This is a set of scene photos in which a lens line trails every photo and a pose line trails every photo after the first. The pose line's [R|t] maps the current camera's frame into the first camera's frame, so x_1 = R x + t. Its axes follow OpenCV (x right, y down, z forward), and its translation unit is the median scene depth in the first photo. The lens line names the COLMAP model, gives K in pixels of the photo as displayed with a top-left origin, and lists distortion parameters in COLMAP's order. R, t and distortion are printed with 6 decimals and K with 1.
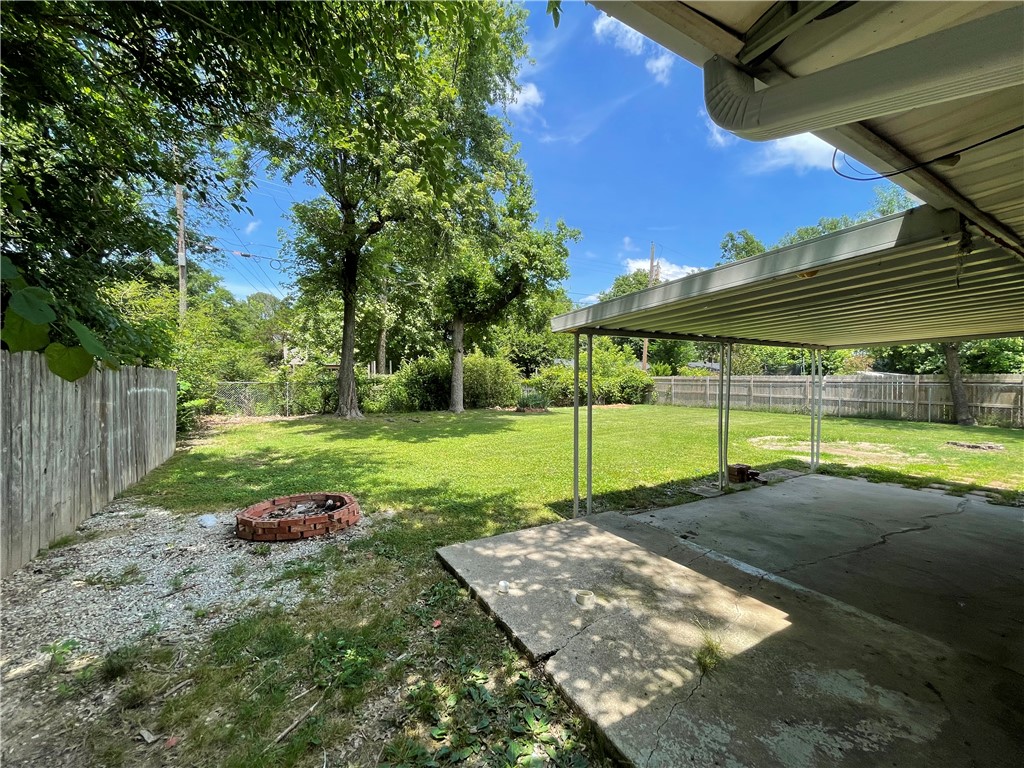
lens RADIAL K [[414.4, 0, 510.0], [0, 414.4, 380.4], [0, 0, 1]] dist [-0.001450, 0.000153]
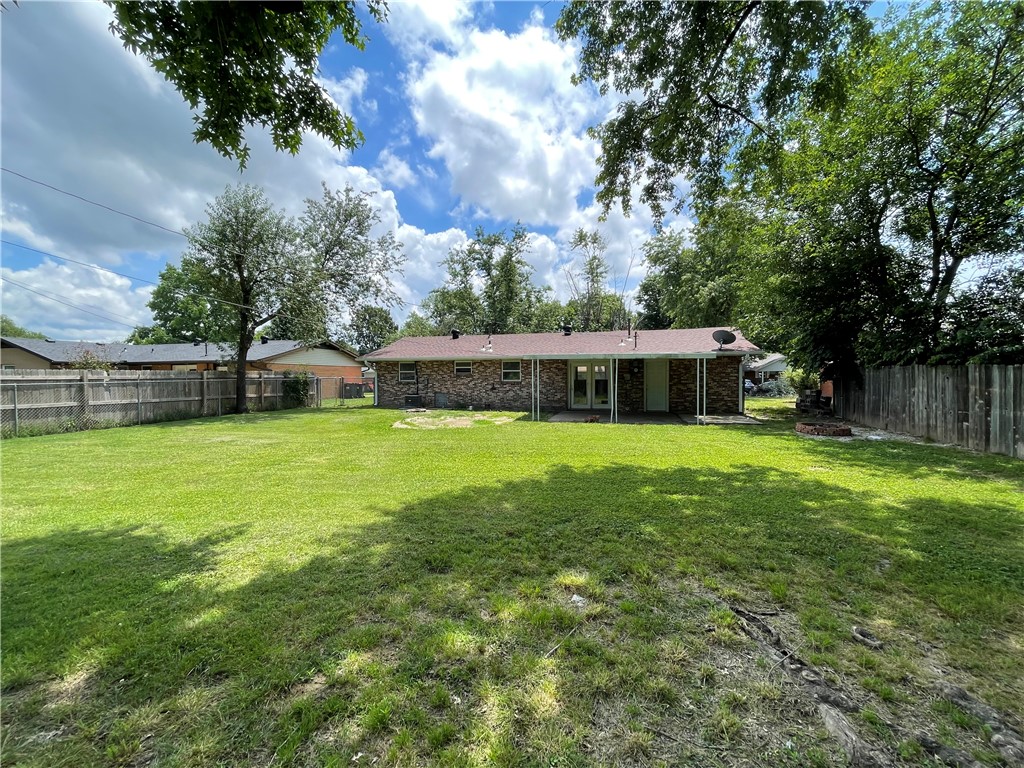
lens RADIAL K [[414.4, 0, 513.1], [0, 414.4, 382.9], [0, 0, 1]] dist [-0.001450, 0.000153]
pose [[-0.714160, -0.012908, 0.699863, -0.233551], [0.005872, 0.999684, 0.024430, -0.004086], [-0.699957, 0.021556, -0.713859, 0.999442]]
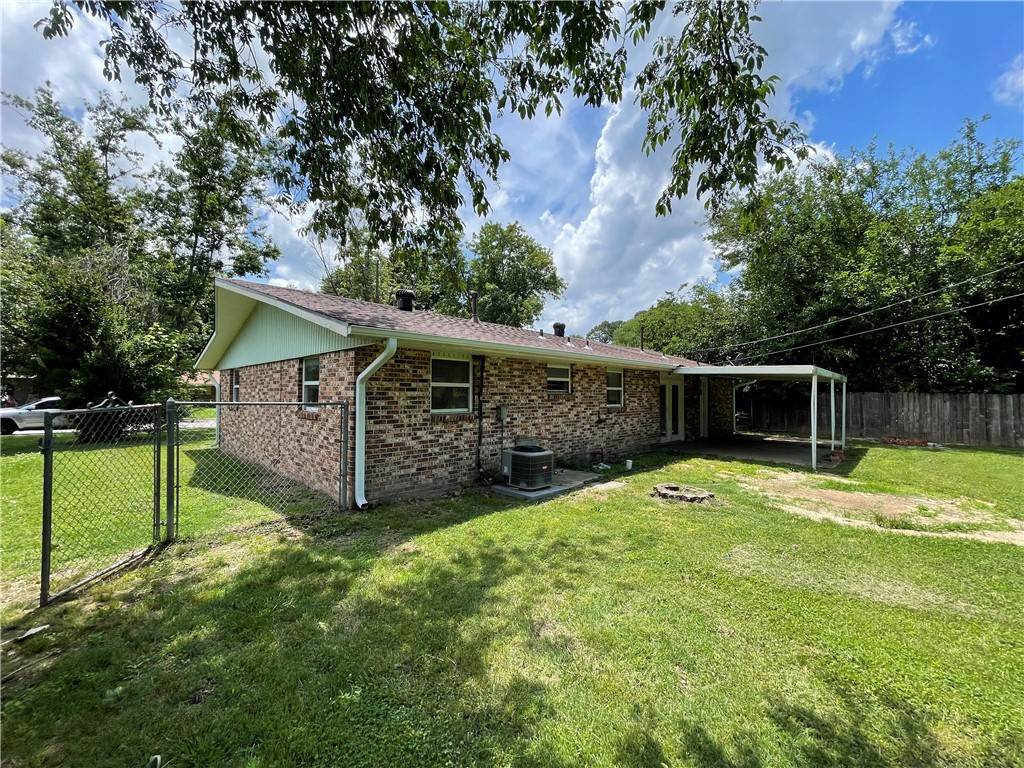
lens RADIAL K [[414.4, 0, 506.2], [0, 414.4, 390.4], [0, 0, 1]] dist [-0.001450, 0.000153]
pose [[-0.960912, -0.012653, -0.276565, 0.794637], [-0.013037, 0.999915, -0.000451, -0.004259], [0.276547, 0.003172, -0.960995, 0.792080]]
